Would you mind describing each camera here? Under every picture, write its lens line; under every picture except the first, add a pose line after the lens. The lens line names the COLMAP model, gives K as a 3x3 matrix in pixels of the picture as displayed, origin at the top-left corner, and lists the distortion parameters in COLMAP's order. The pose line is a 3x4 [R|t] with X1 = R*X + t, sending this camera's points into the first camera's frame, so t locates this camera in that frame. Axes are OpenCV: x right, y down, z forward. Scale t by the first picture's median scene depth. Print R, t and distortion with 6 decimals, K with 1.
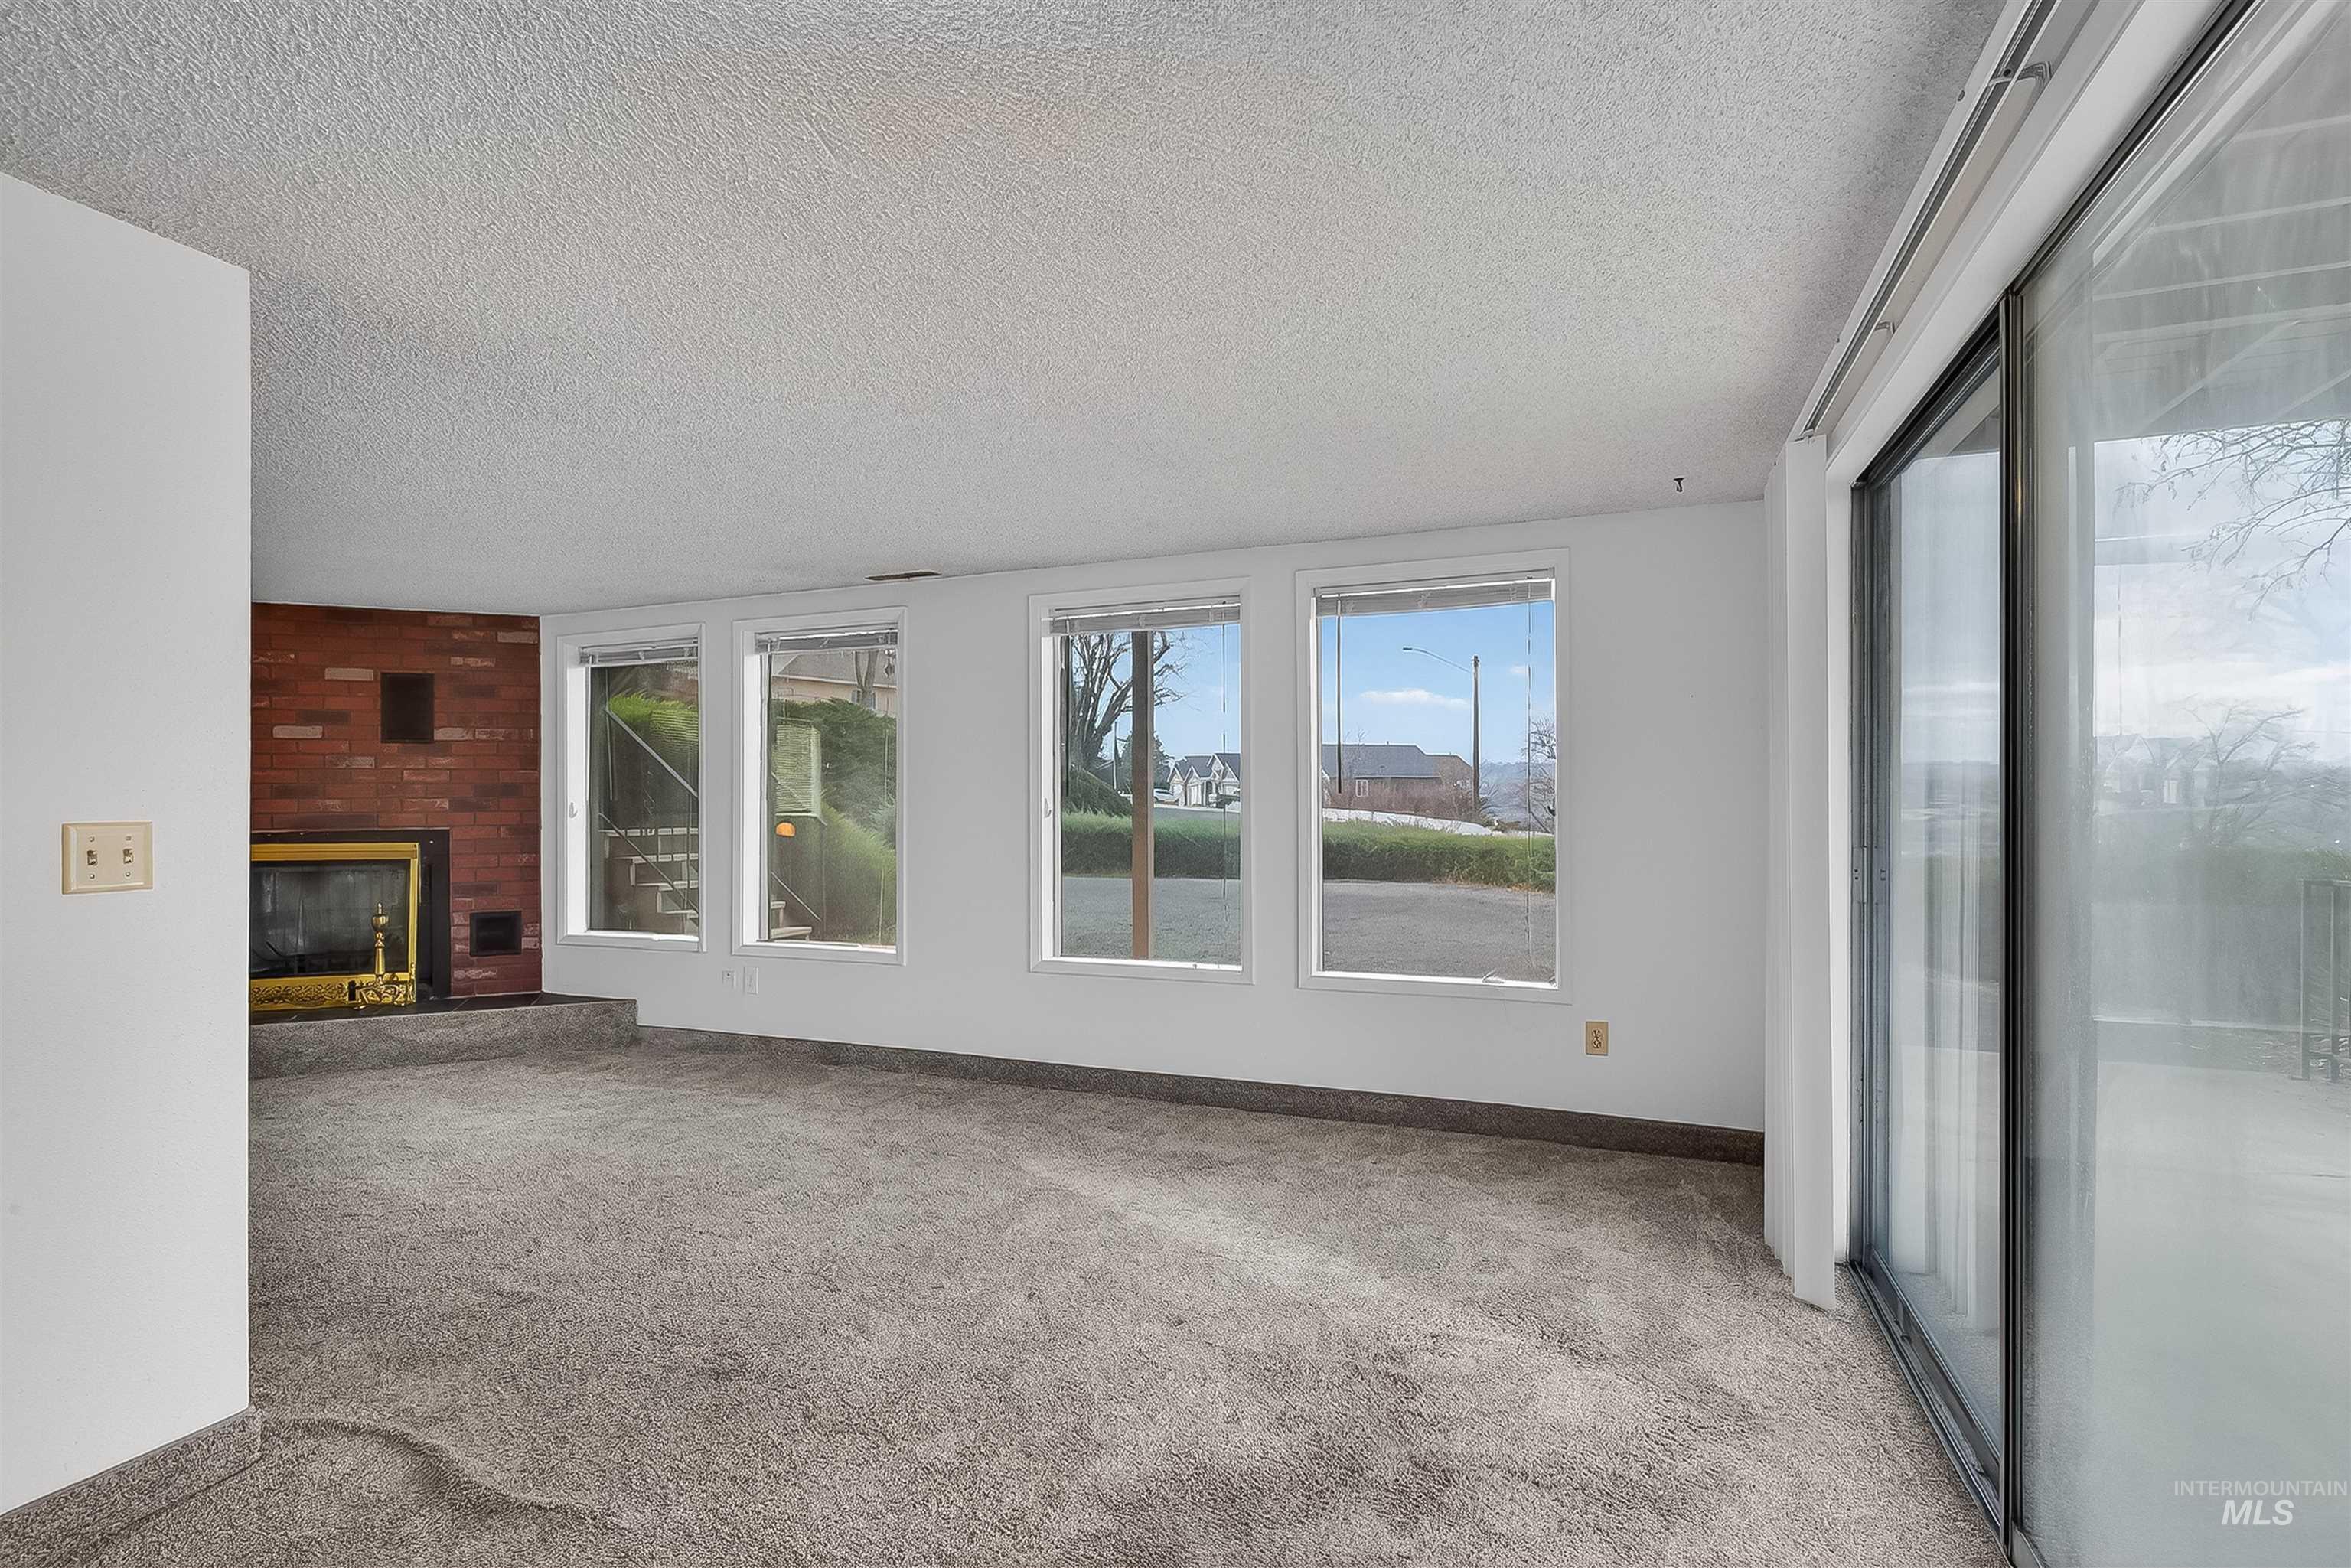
lens RADIAL K [[1068.3, 0, 1177.4], [0, 1068.3, 809.3], [0, 0, 1]] dist [0.000052, 0.000297]
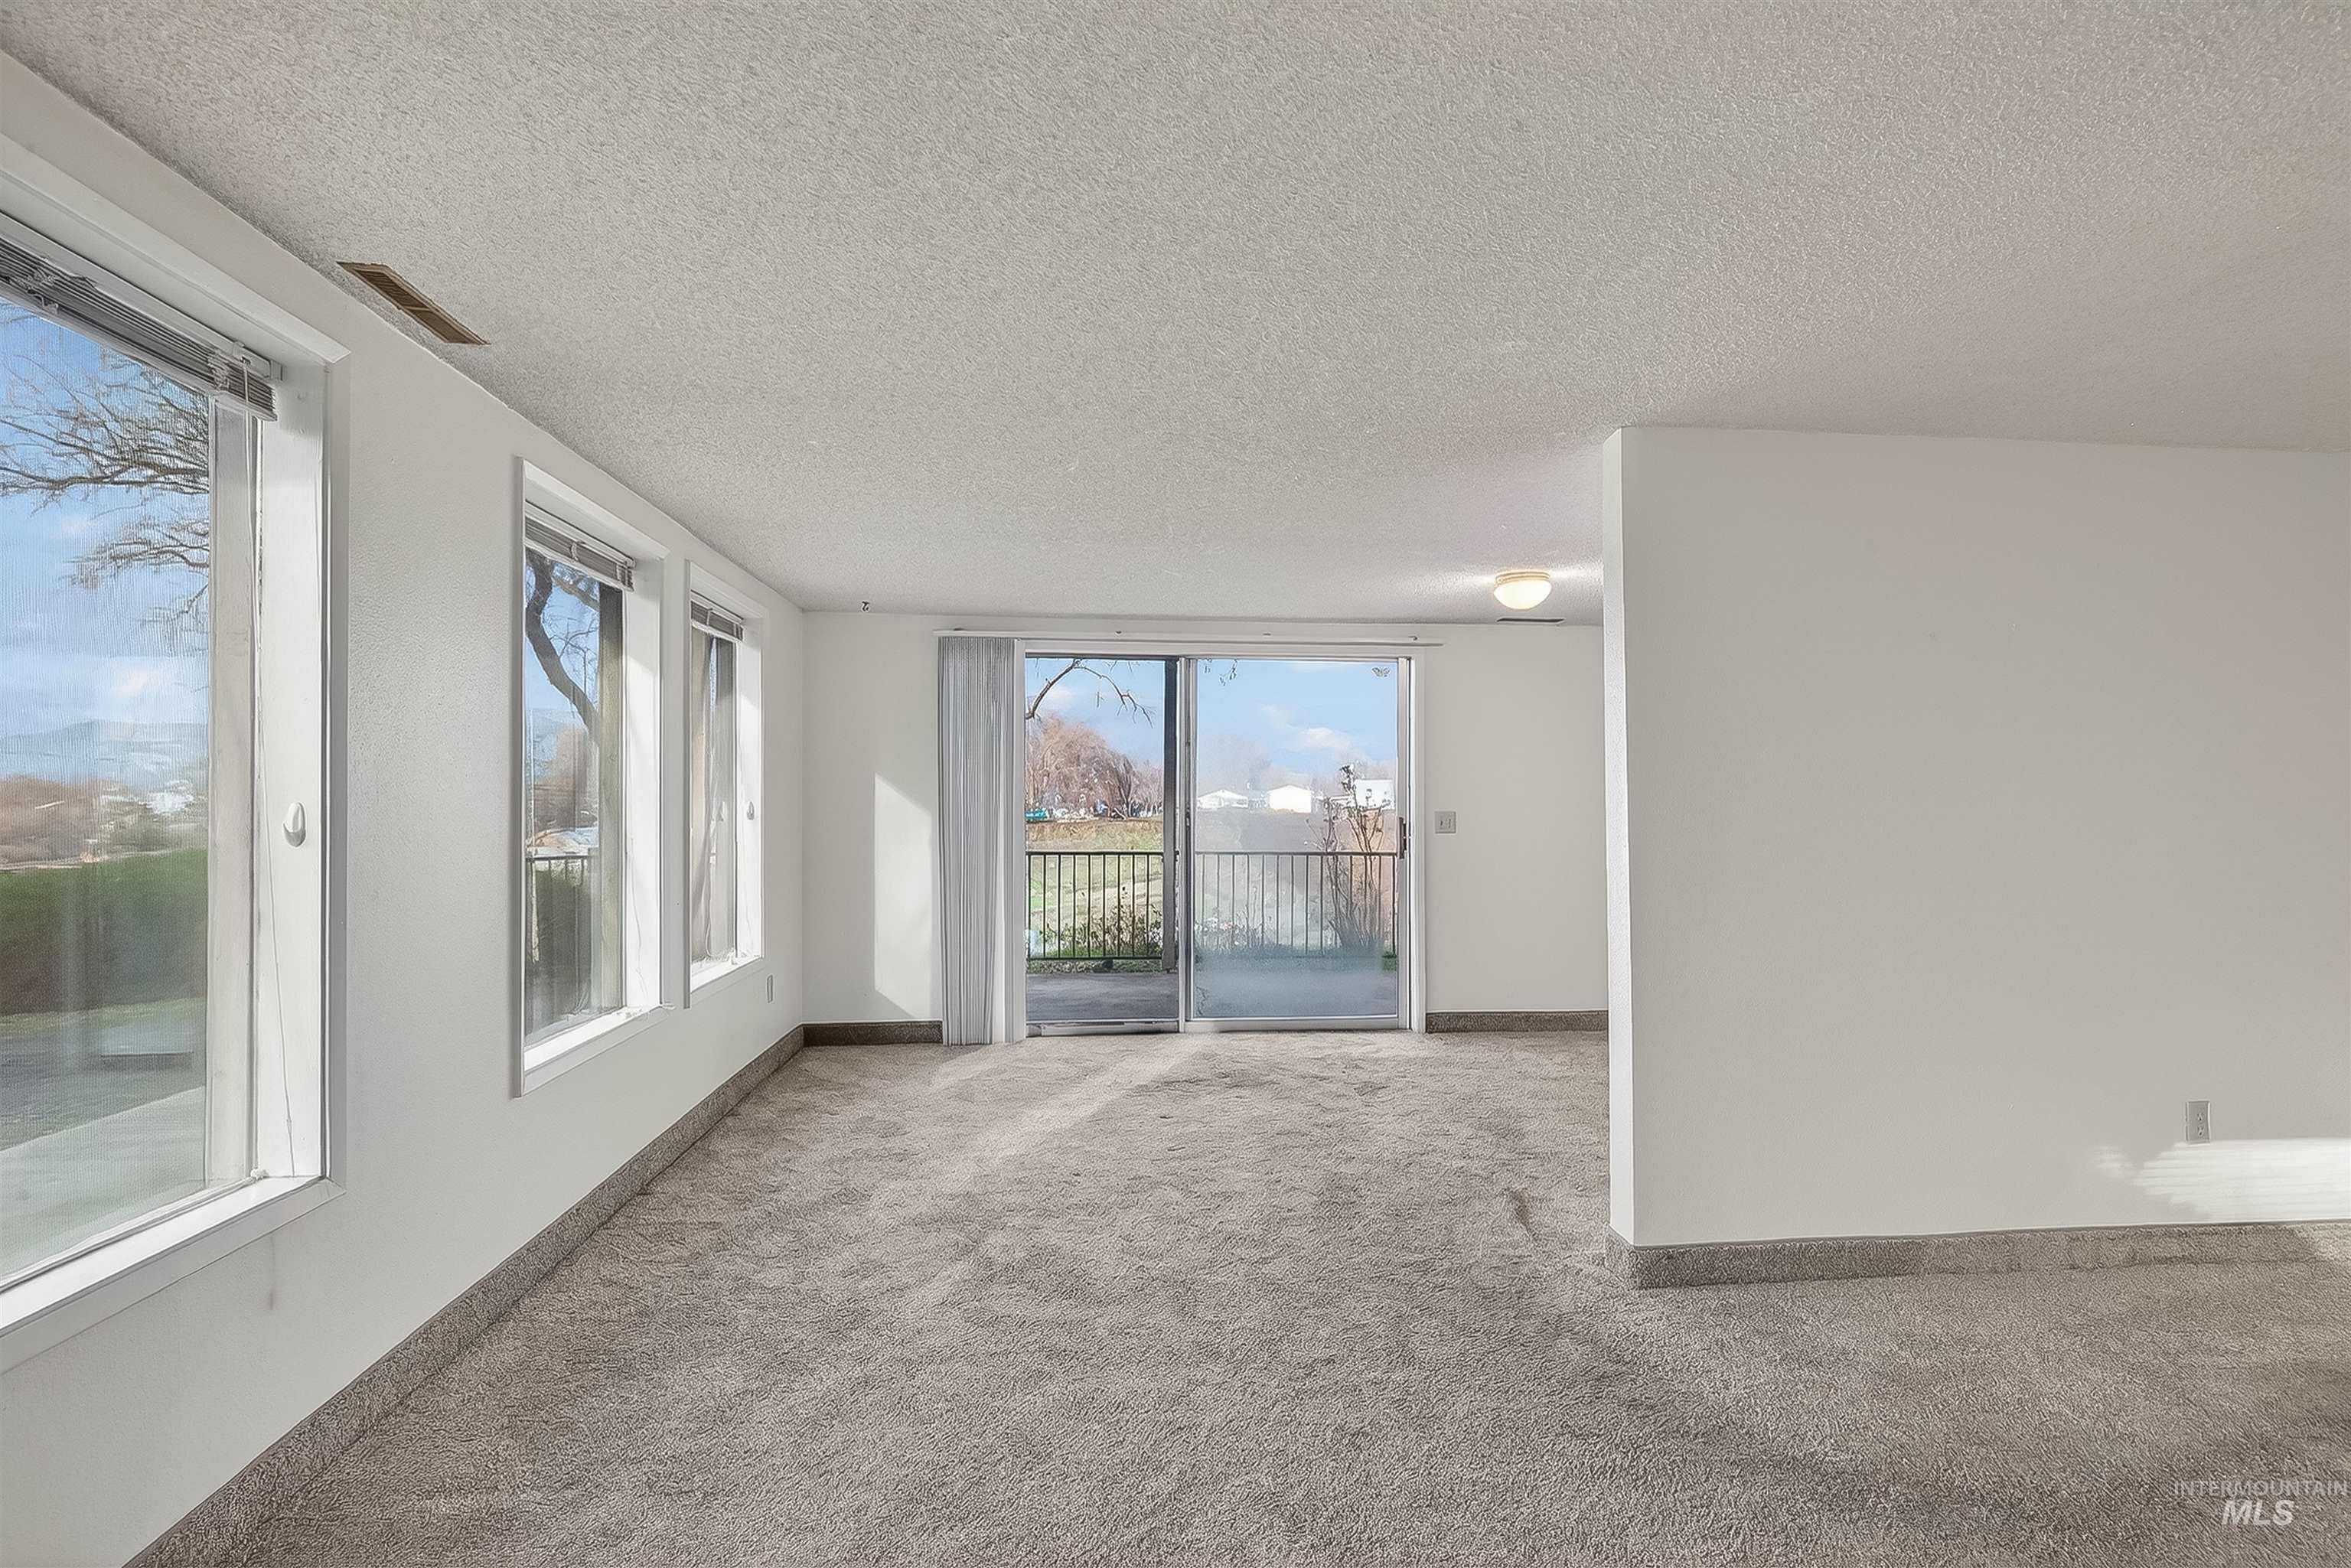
lens RADIAL K [[1074.2, 0, 1183.9], [0, 1074.2, 784.0], [0, 0, 1]] dist [0.003486, -0.000269]
pose [[-0.465544, 0.017349, 0.884855, -0.686937], [0.012188, 0.999839, -0.013191, -0.005120], [-0.884941, 0.004644, -0.465680, 0.787249]]
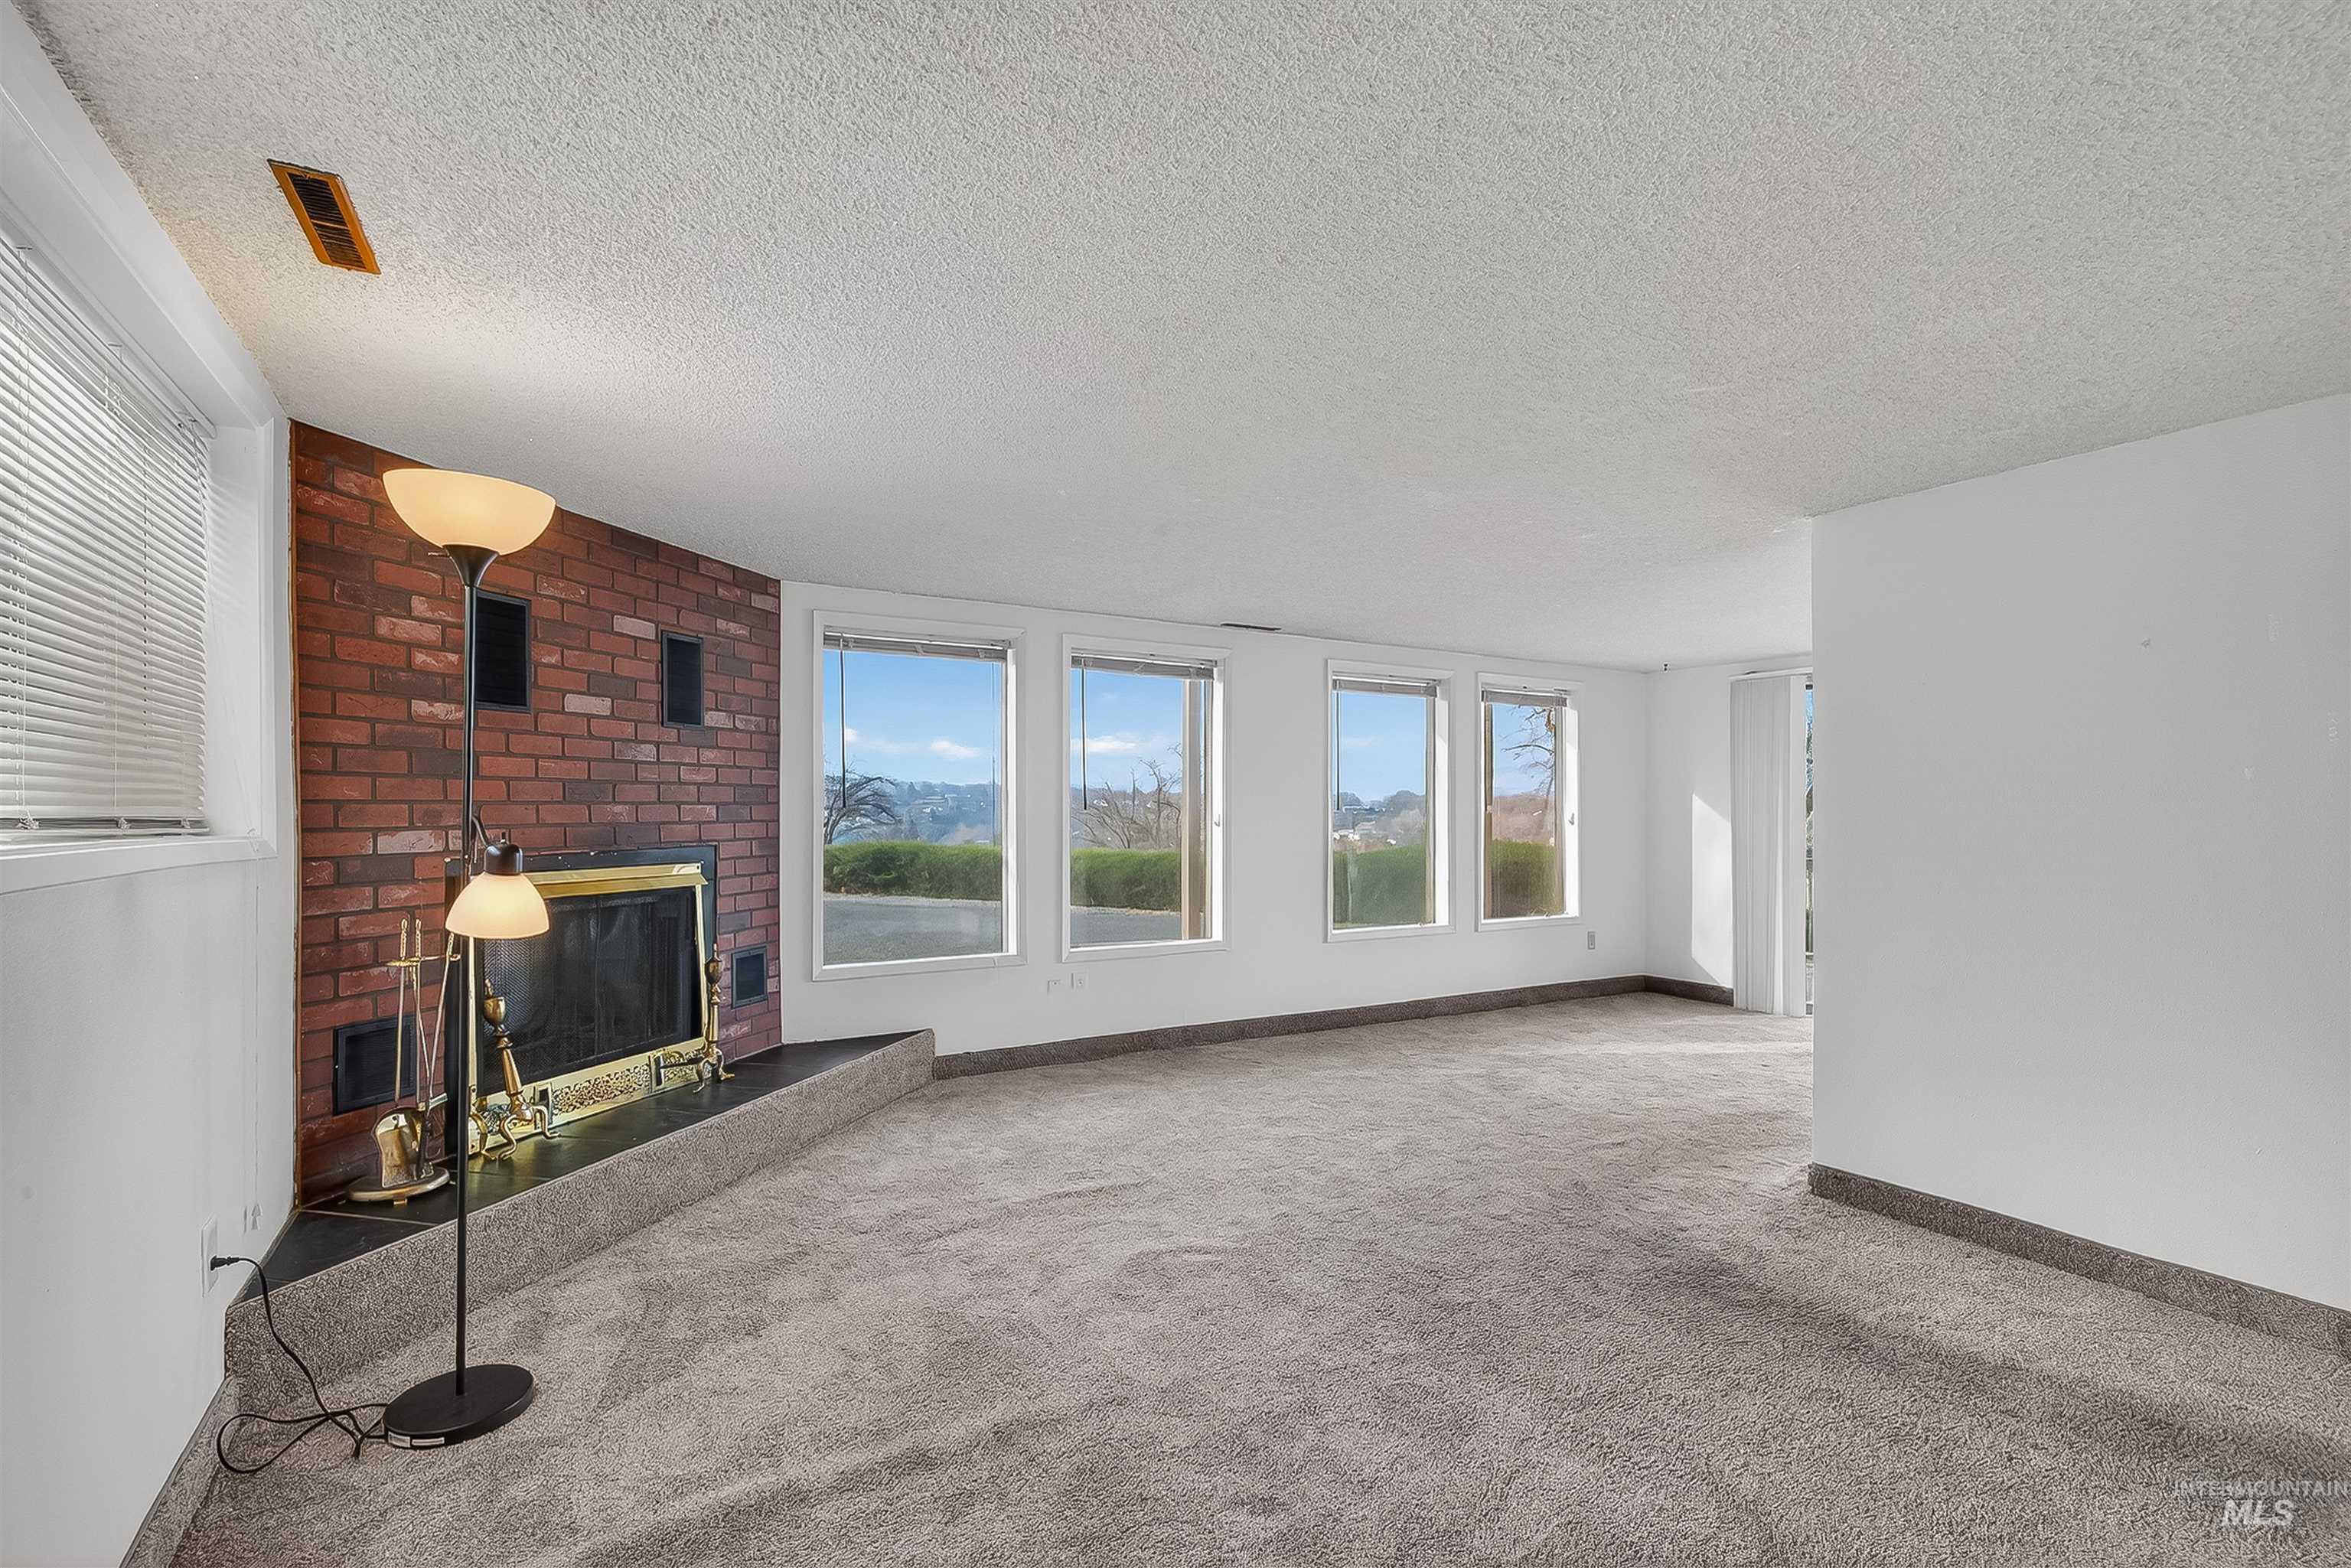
lens RADIAL K [[1068.3, 0, 1177.4], [0, 1068.3, 809.3], [0, 0, 1]] dist [0.000052, 0.000297]
pose [[0.609706, 0.008404, 0.792583, -1.078153], [0.001414, 0.999931, -0.011690, 0.002621], [-0.792626, 0.008248, 0.609652, 0.276757]]
